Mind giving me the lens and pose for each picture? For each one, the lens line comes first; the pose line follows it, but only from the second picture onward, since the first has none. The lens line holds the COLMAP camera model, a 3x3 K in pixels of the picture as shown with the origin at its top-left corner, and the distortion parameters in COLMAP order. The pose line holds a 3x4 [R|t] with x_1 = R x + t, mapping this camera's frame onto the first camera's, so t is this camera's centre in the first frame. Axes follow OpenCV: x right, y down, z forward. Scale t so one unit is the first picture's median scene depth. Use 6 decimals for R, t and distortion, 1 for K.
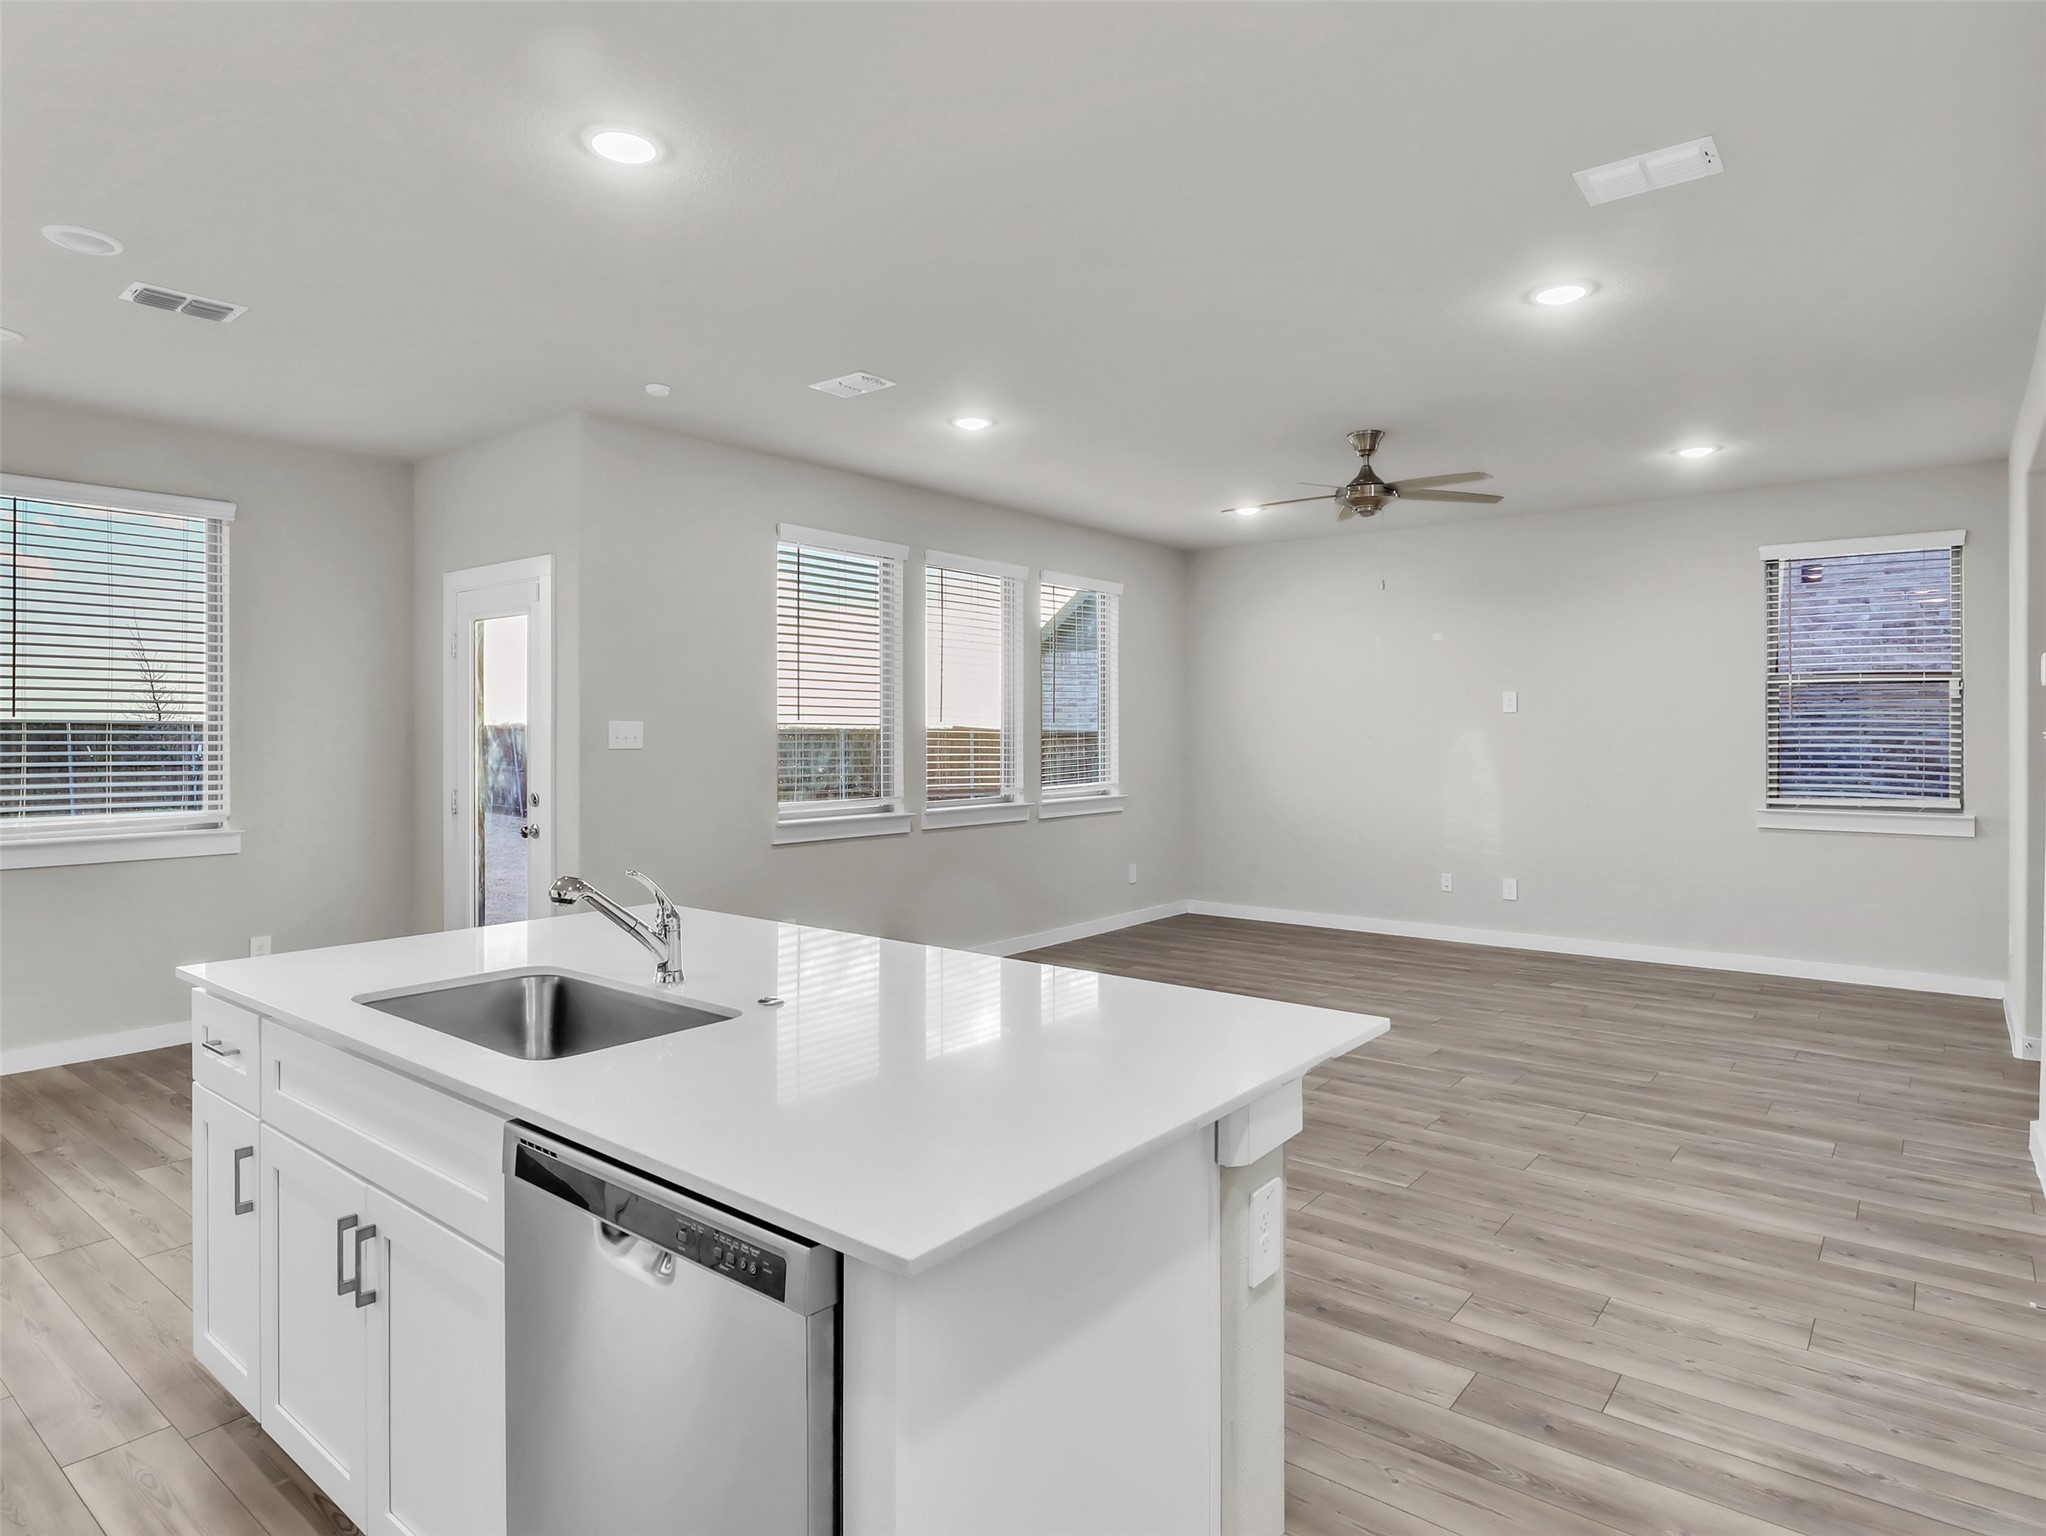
lens RADIAL K [[1152.6, 0, 1020.0], [0, 1152.6, 776.6], [0, 0, 1]] dist [-0.000496, -0.000710]
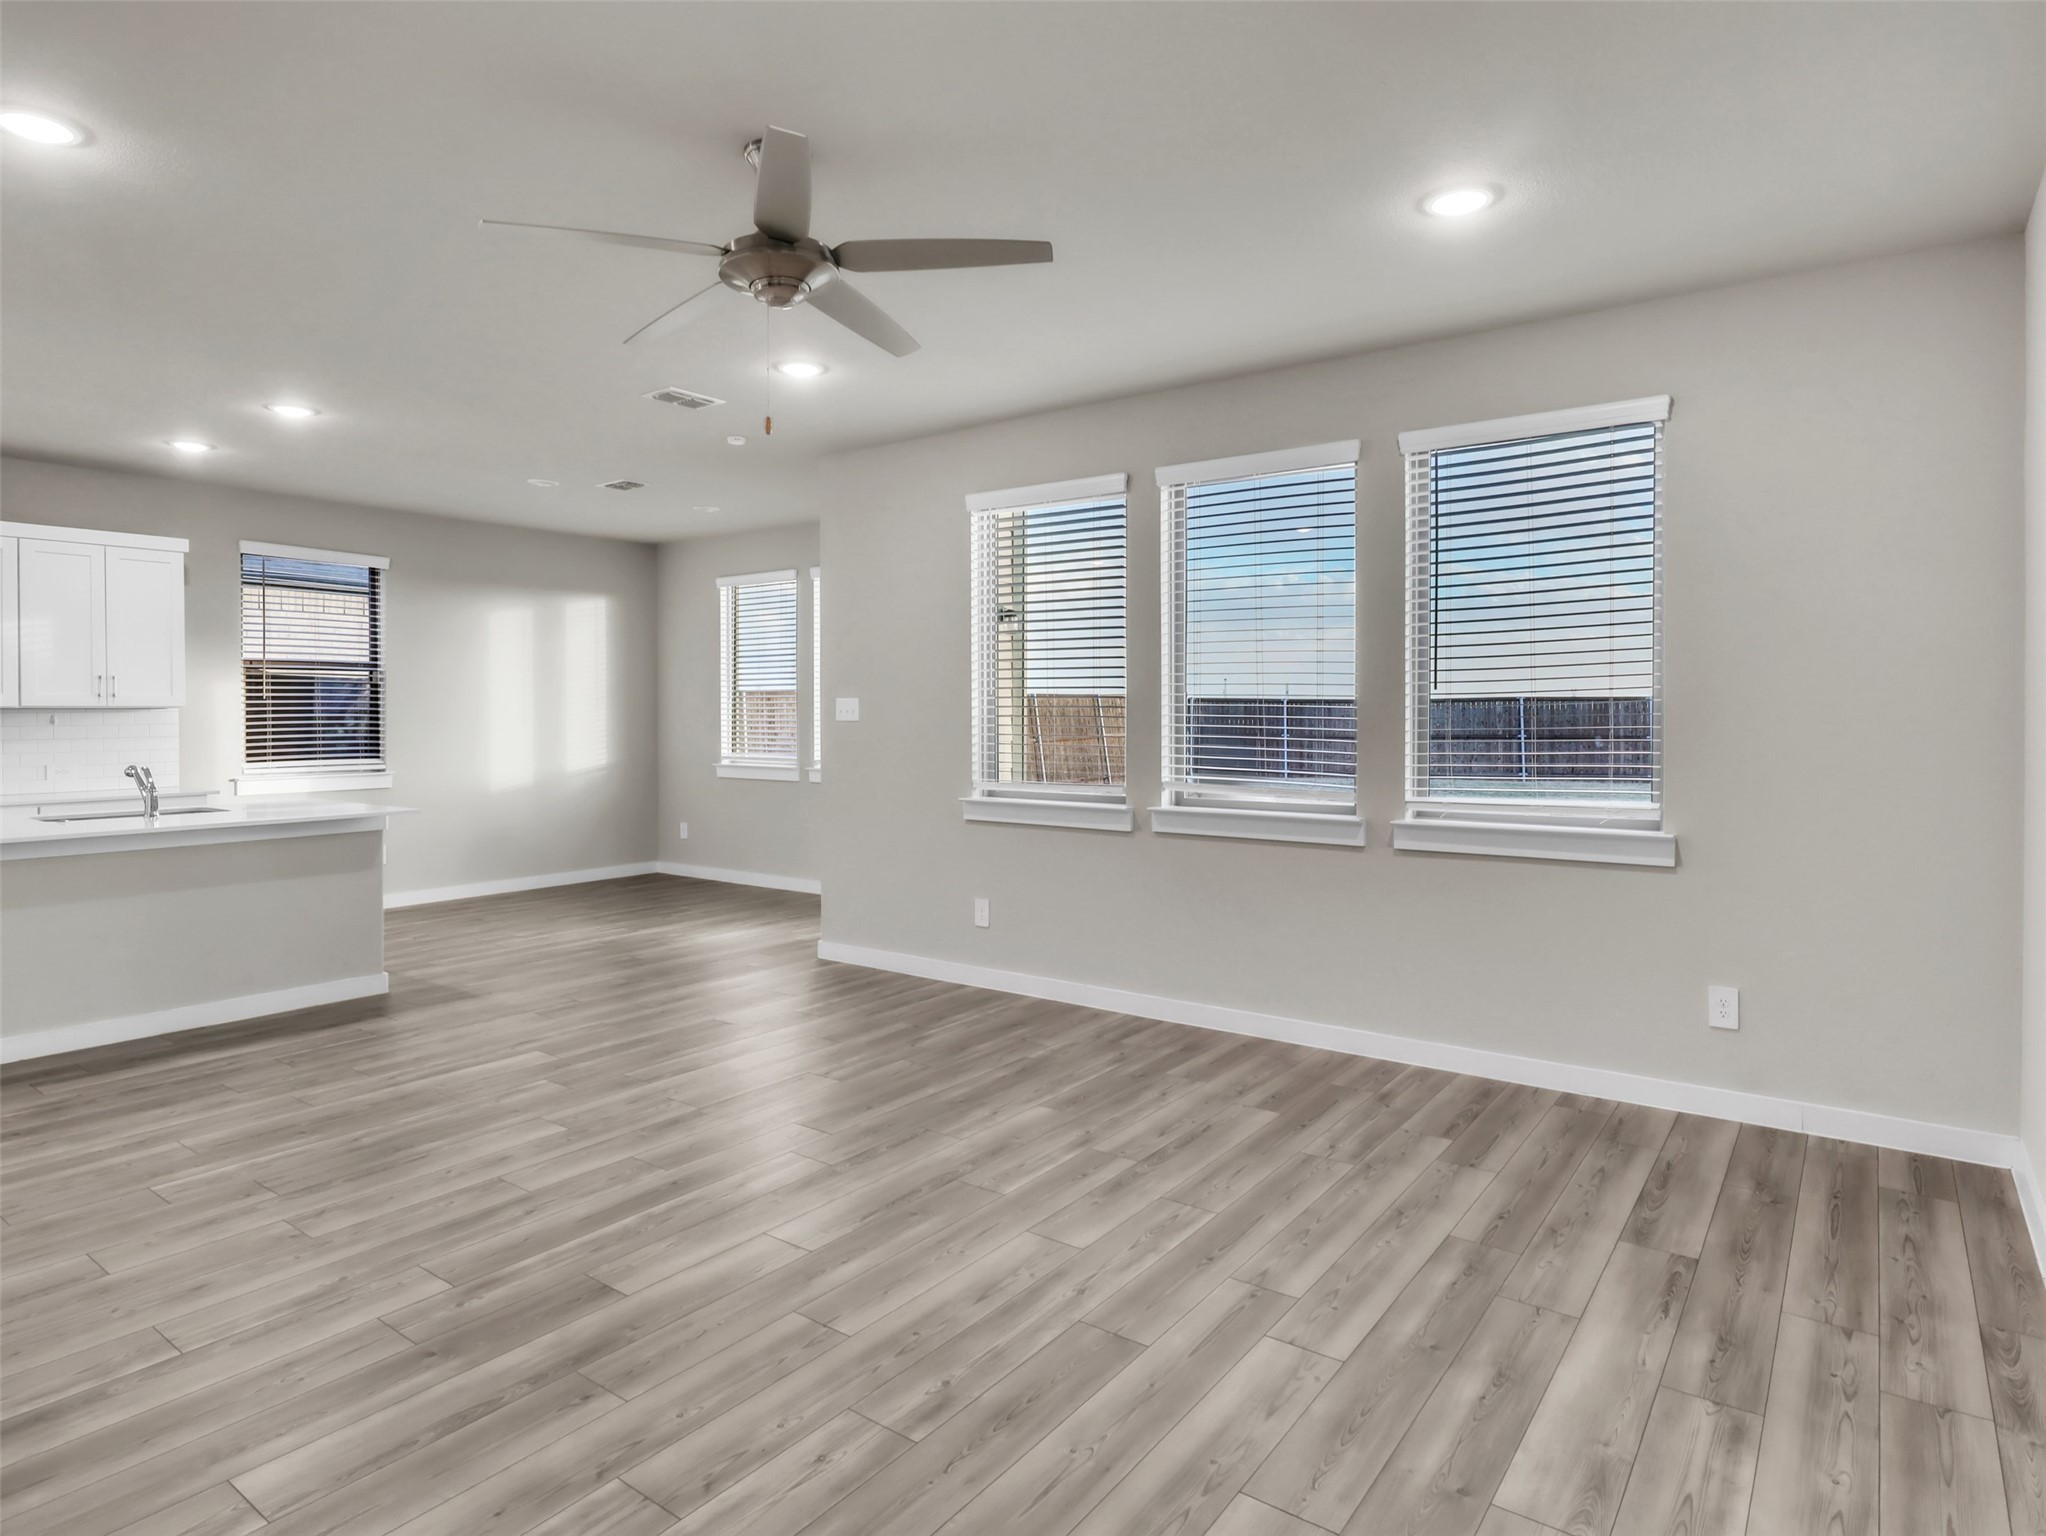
lens RADIAL K [[1161.5, 0, 1022.8], [0, 1161.5, 718.6], [0, 0, 1]] dist [-0.003227, -0.001261]
pose [[0.033532, 0.008818, -0.999399, 1.108653], [-0.033251, 0.999417, 0.007702, -0.050777], [0.998884, 0.032972, 0.033806, 1.418374]]
